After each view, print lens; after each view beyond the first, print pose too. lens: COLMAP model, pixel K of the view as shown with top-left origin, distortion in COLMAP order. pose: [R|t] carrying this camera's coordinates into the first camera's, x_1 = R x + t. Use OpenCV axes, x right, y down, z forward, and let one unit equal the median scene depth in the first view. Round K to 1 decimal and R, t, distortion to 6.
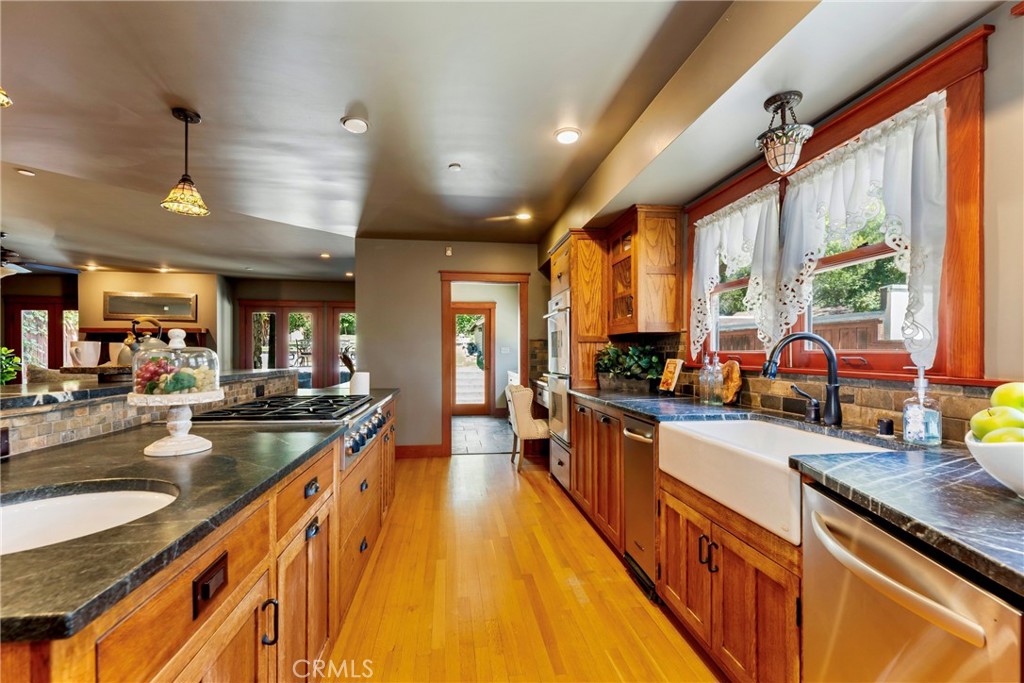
lens RADIAL K [[452.7, 0, 515.3], [0, 452.7, 344.9], [0, 0, 1]] dist [0.019600, 0.000120]
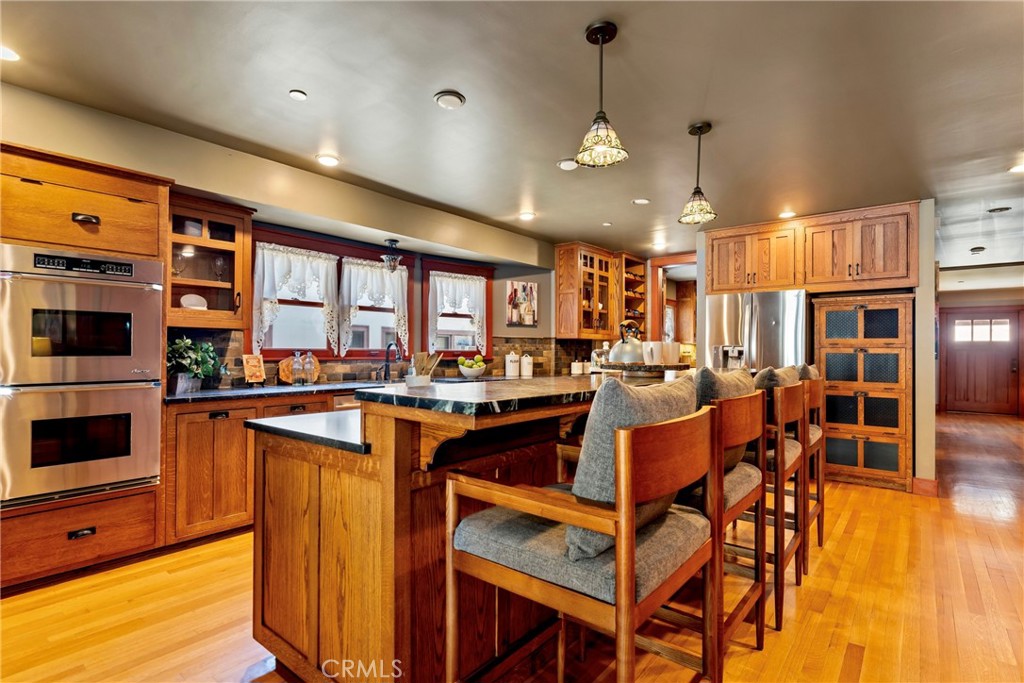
lens RADIAL K [[488.7, 0, 517.8], [0, 488.7, 354.2], [0, 0, 1]] dist [-0.037558, 0.000004]
pose [[-0.697972, -0.008657, 0.716073, -0.820107], [-0.017805, 0.999828, -0.005268, 0.019440], [-0.715904, -0.016426, -0.698005, 1.130981]]
